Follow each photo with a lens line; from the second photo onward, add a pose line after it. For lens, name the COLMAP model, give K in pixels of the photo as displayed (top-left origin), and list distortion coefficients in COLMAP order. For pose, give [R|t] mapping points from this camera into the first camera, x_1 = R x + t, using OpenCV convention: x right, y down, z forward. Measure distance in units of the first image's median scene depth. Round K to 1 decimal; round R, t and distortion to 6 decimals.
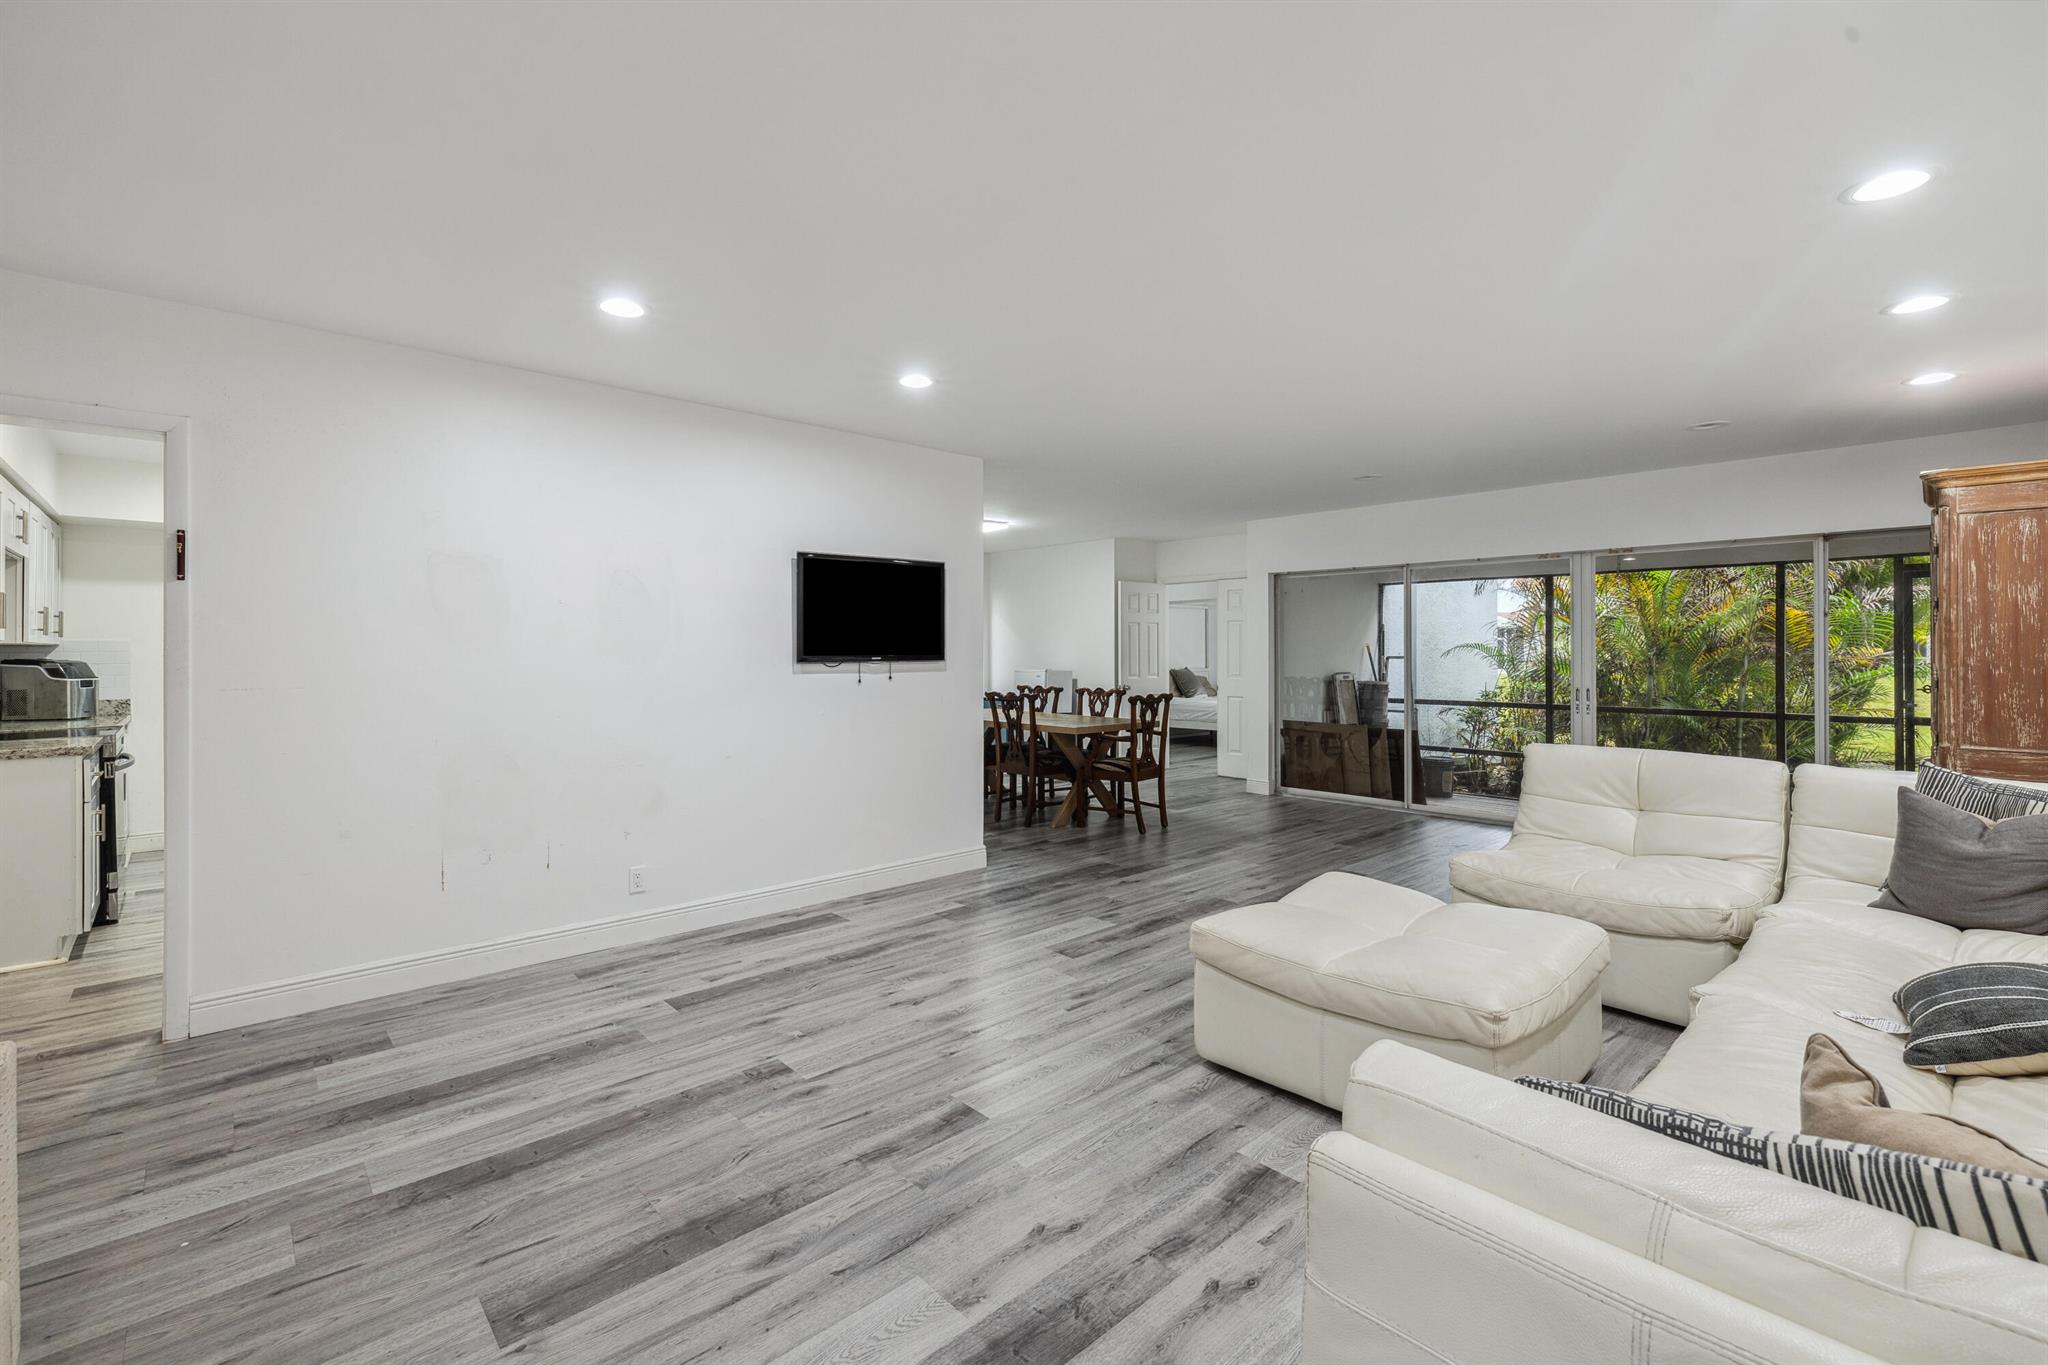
lens RADIAL K [[867.9, 0, 1002.2], [0, 867.9, 649.9], [0, 0, 1]] dist [0.002211, -0.000254]
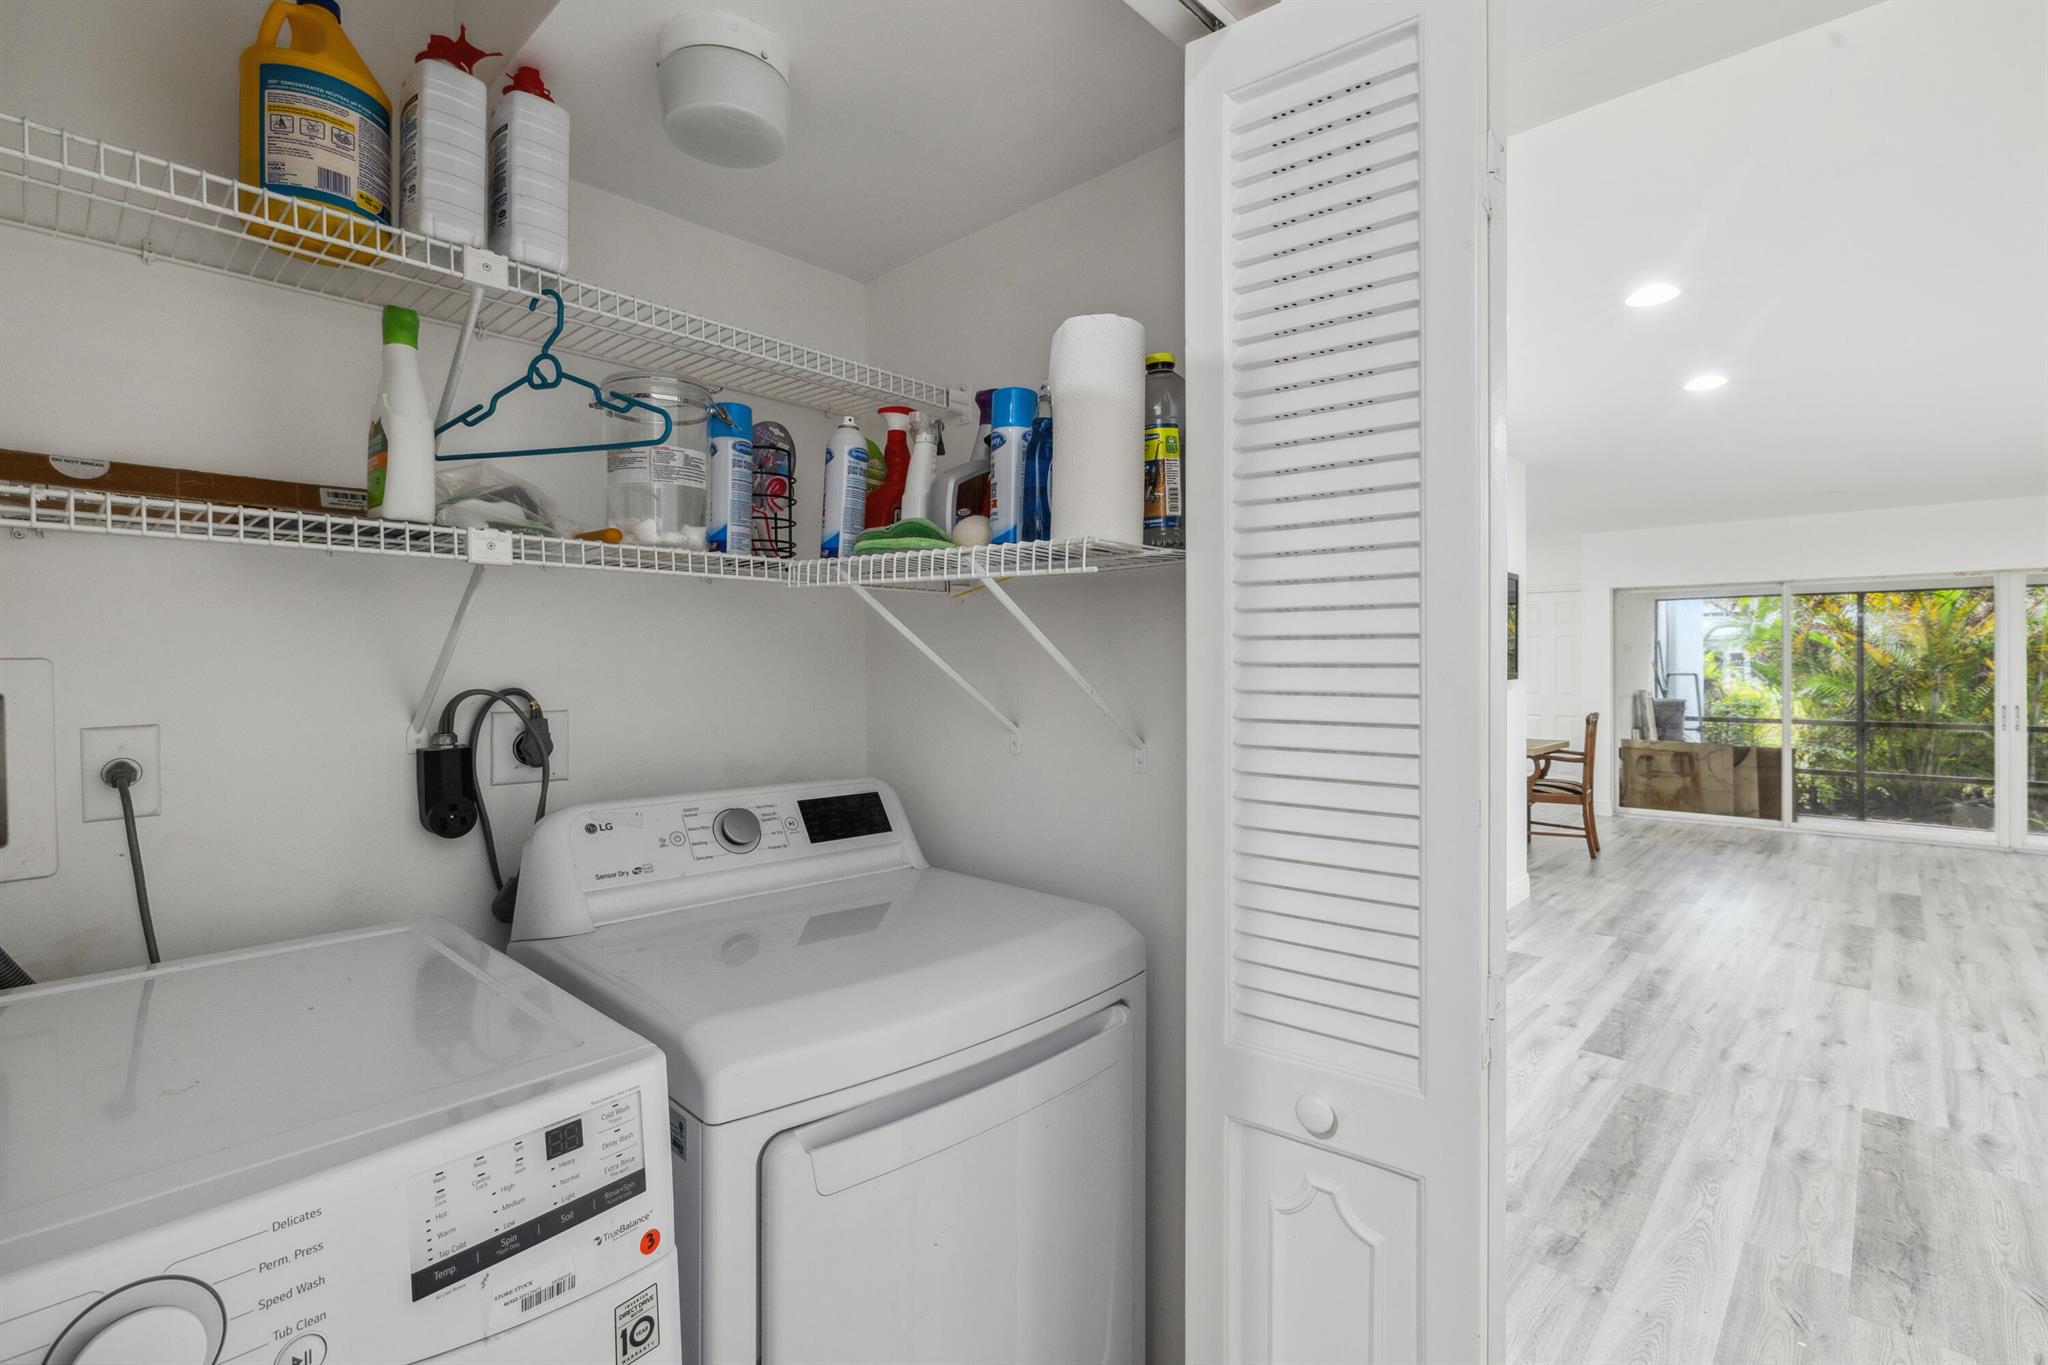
lens RADIAL K [[915.8, 0, 1033.3], [0, 915.8, 674.5], [0, 0, 1]] dist [-0.003057, 0.000703]
pose [[0.996053, 0.001173, 0.088750, -1.018025], [-0.002103, 0.999944, 0.010391, -0.002952], [-0.088733, -0.010536, 0.996000, 0.086403]]
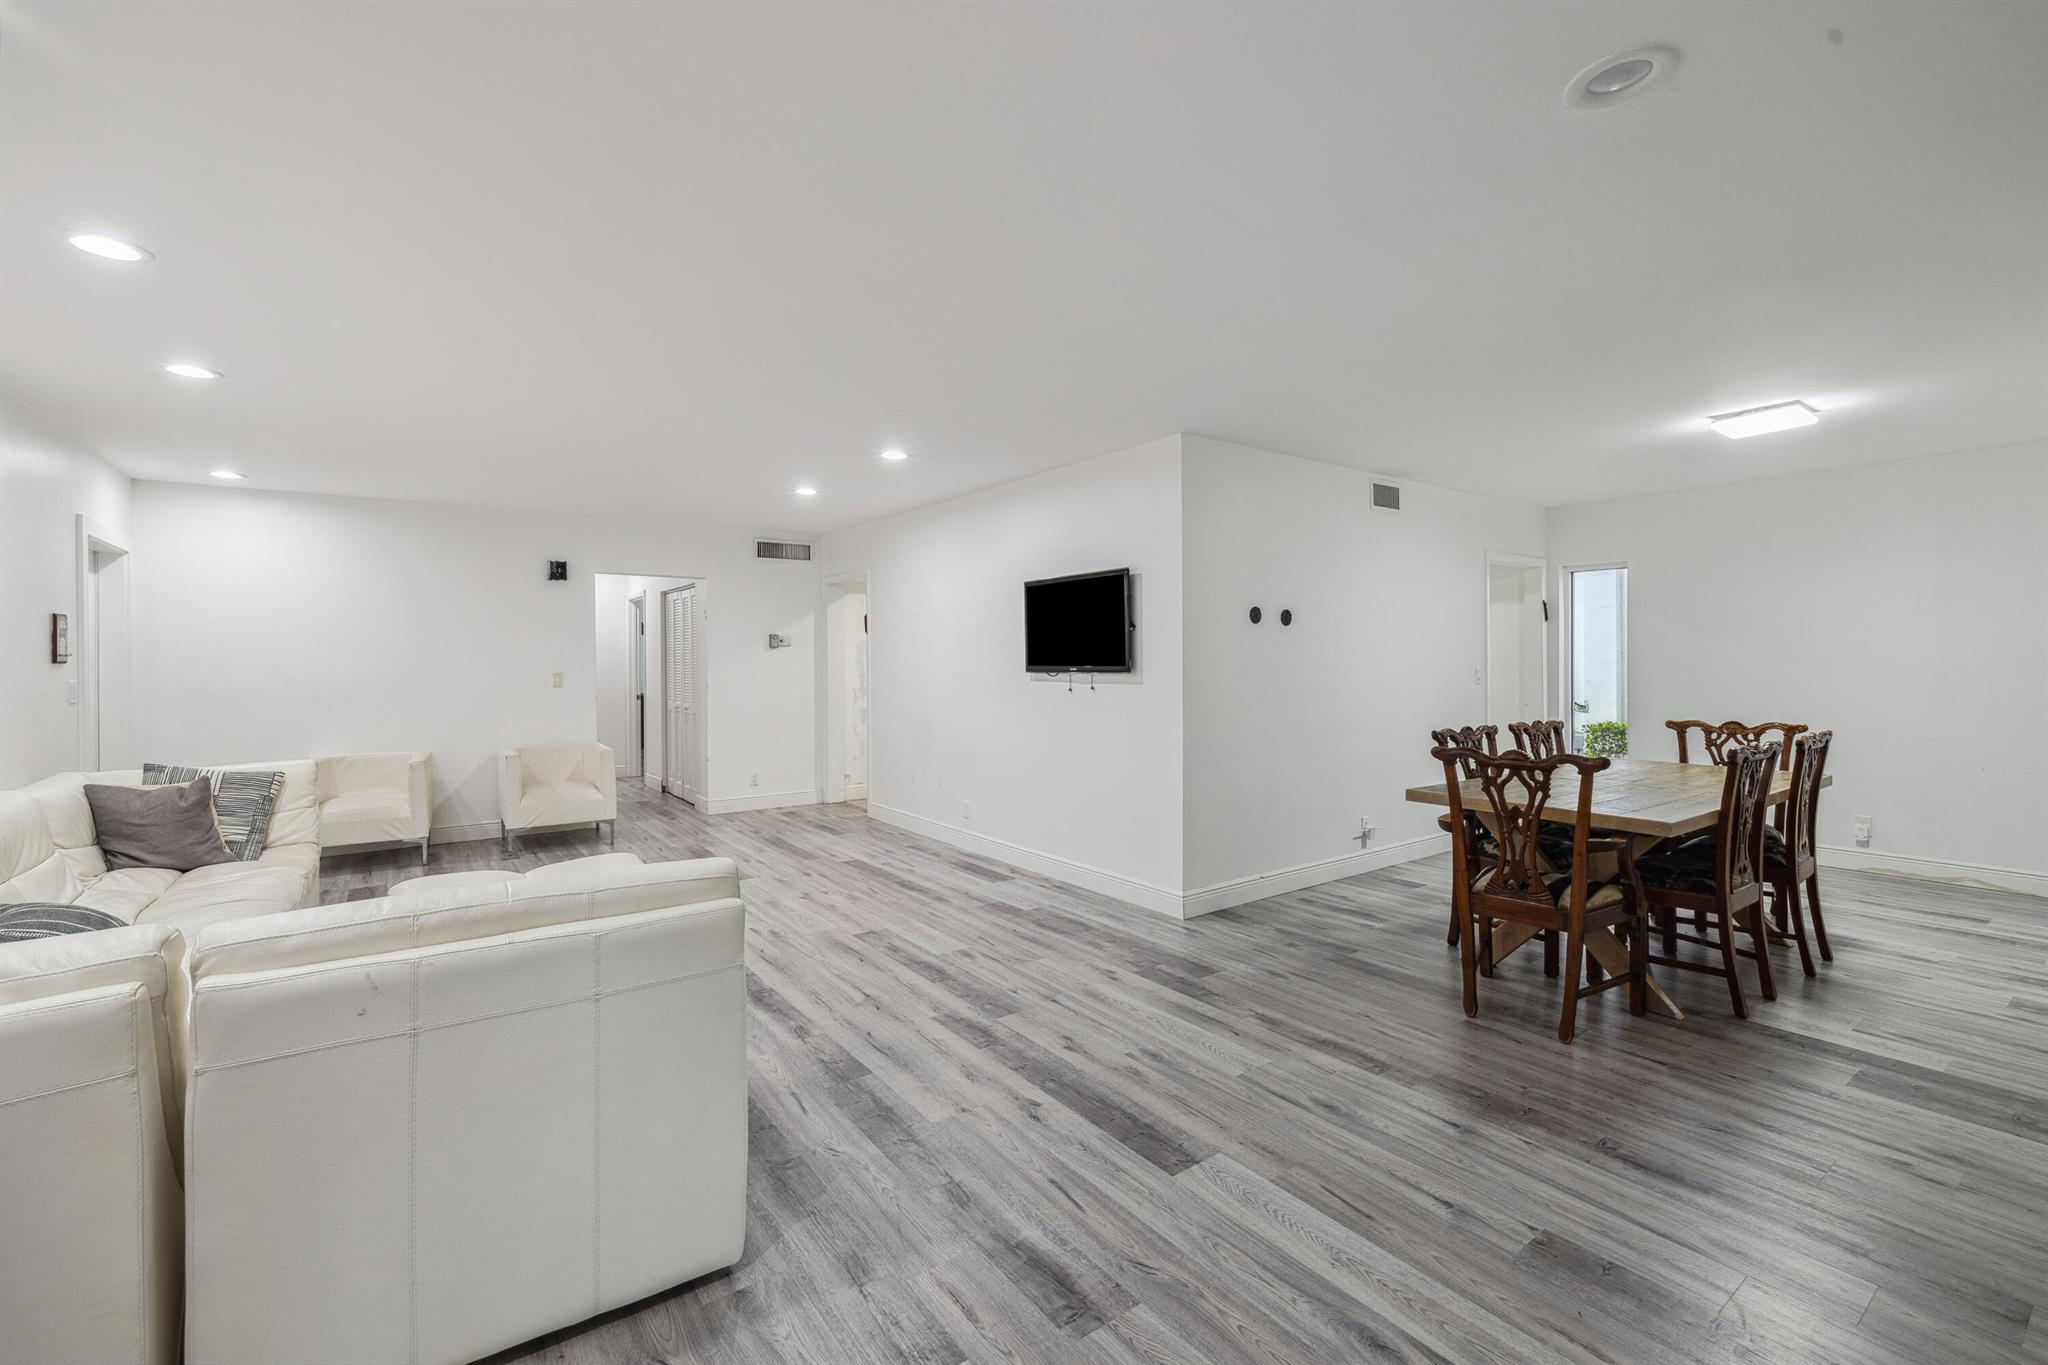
lens RADIAL K [[867.9, 0, 1012.5], [0, 867.9, 662.6], [0, 0, 1]] dist [0.002211, -0.000254]
pose [[-0.104218, 0.005466, -0.994539, 1.300801], [0.006873, 0.999965, 0.004776, -0.005656], [0.994531, -0.006337, -0.104252, 1.453667]]
